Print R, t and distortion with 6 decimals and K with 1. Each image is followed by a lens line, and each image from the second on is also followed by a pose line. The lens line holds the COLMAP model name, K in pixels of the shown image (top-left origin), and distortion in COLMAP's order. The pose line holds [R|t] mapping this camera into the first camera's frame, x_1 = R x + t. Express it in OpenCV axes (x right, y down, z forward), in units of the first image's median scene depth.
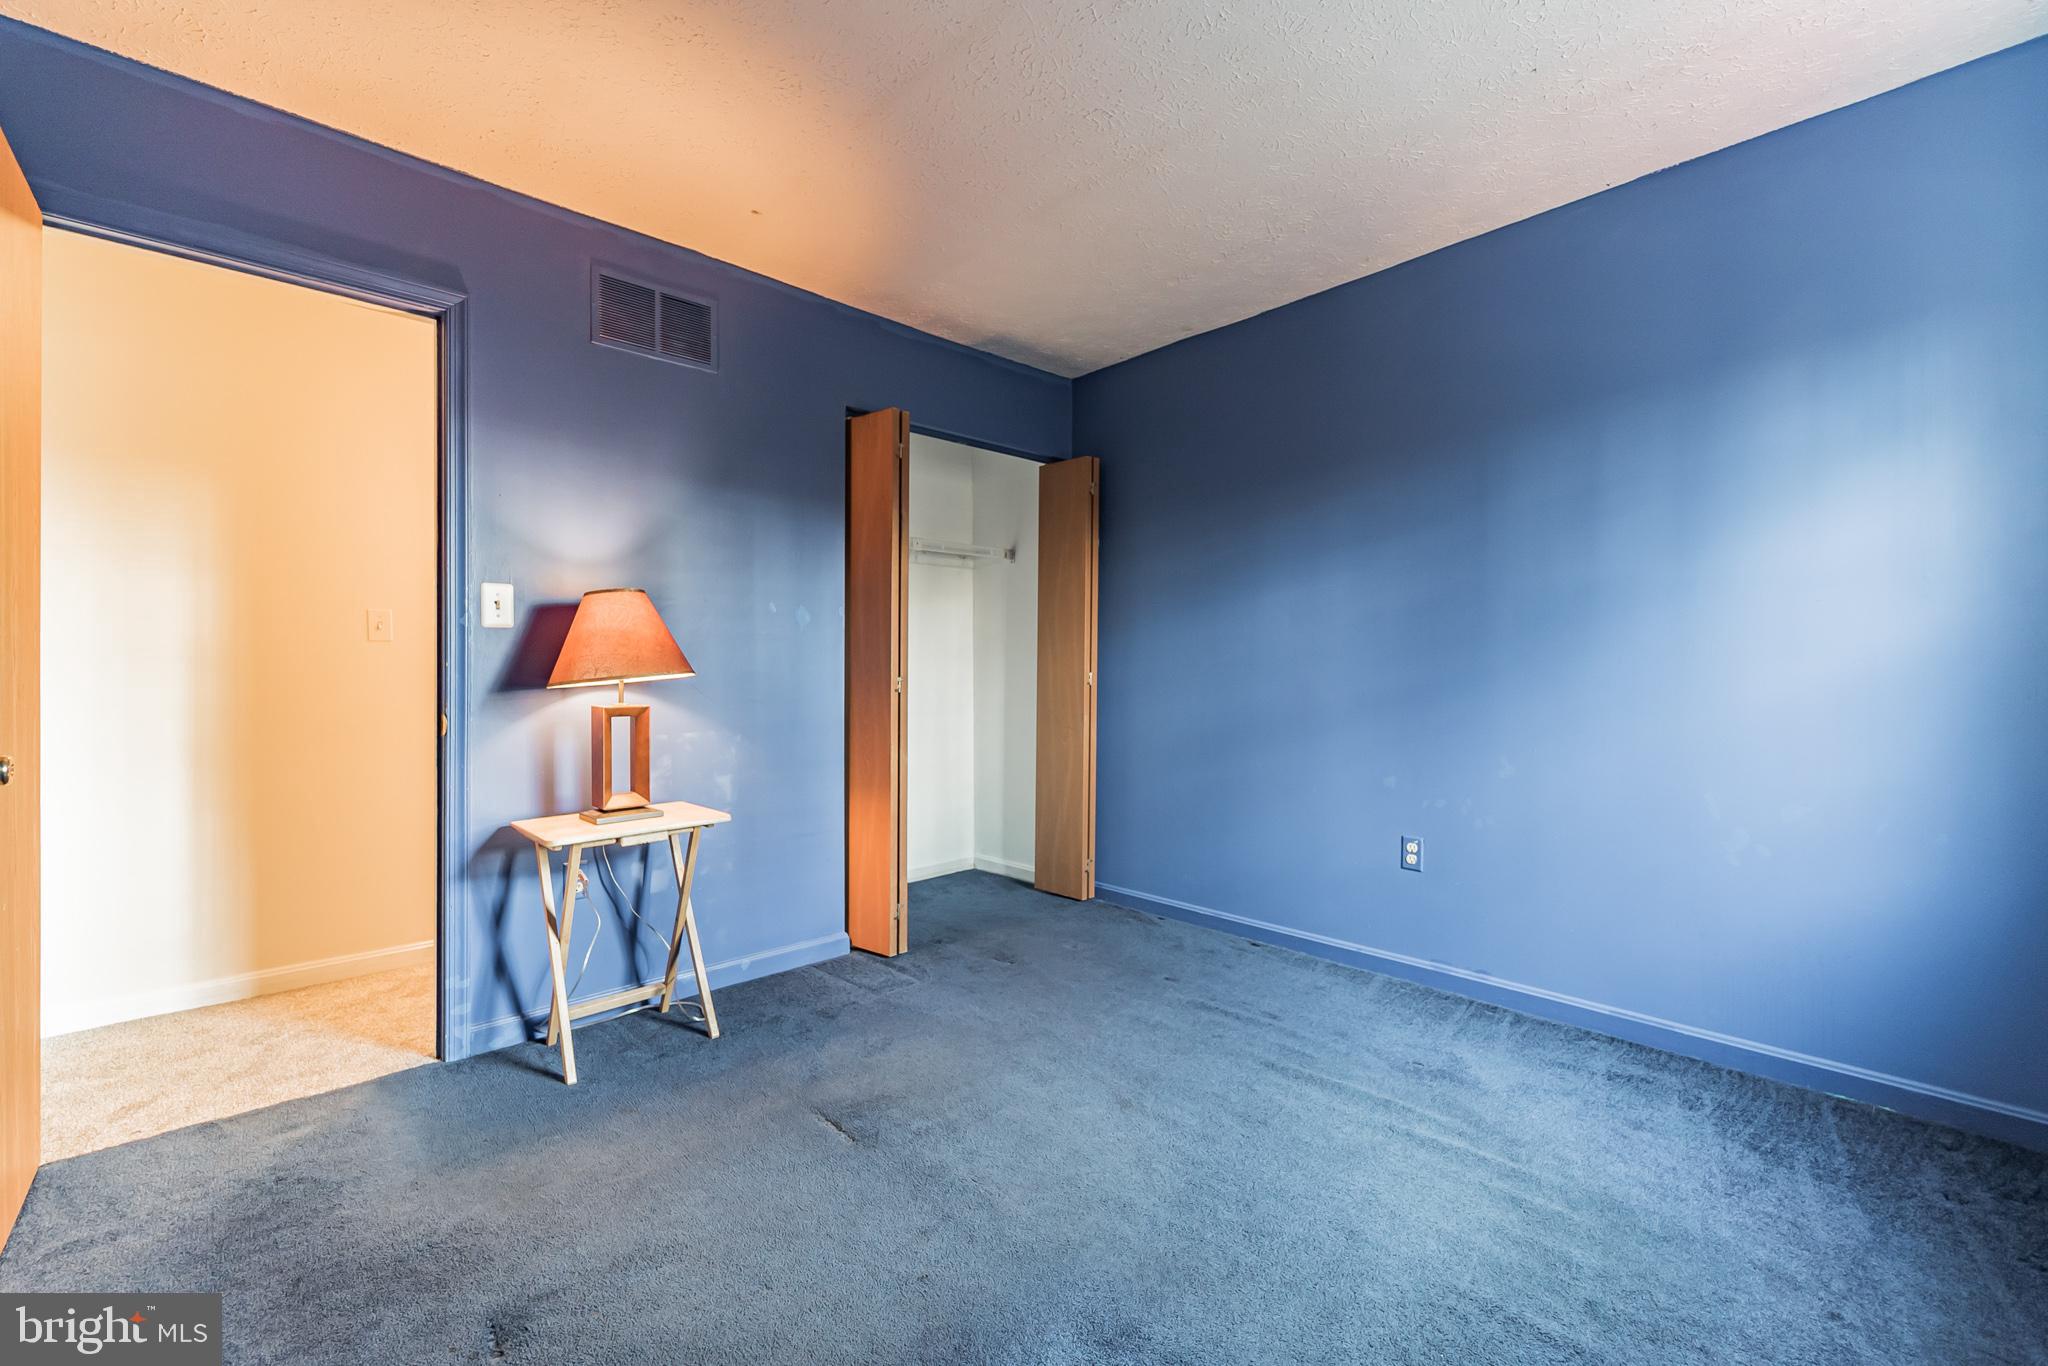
lens RADIAL K [[842.7, 0, 1020.0], [0, 842.7, 679.3], [0, 0, 1]] dist [-0.001193, -0.000504]
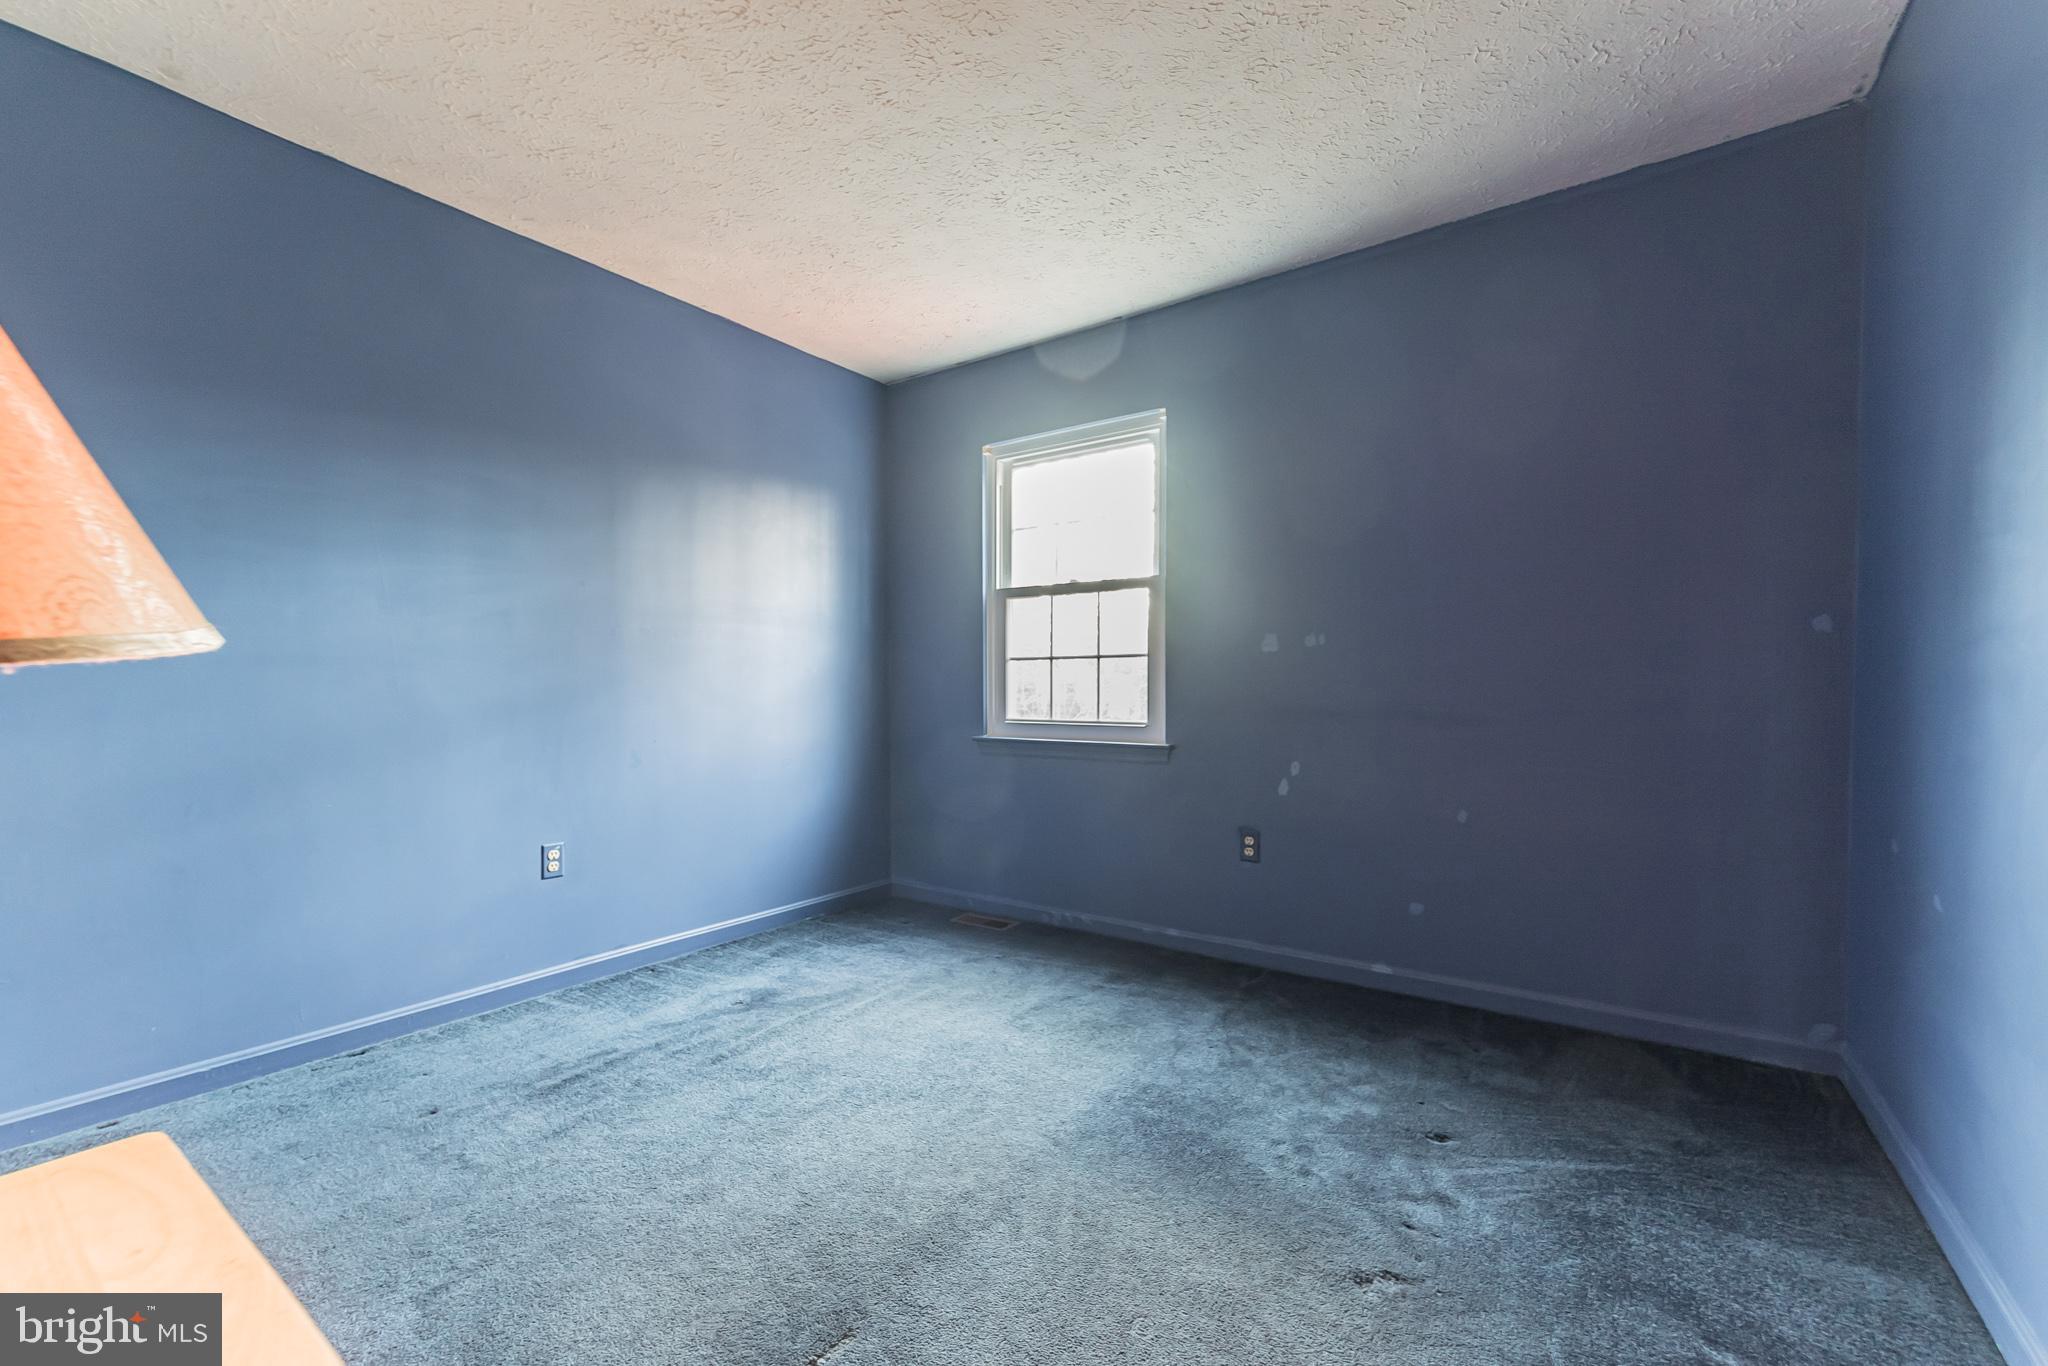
lens RADIAL K [[842.7, 0, 1020.0], [0, 842.7, 679.3], [0, 0, 1]] dist [-0.001193, -0.000504]
pose [[-0.219283, 0.011580, 0.975593, -0.711548], [0.010564, 0.999899, -0.009494, 0.011198], [-0.975604, 0.008224, -0.219383, 0.785483]]
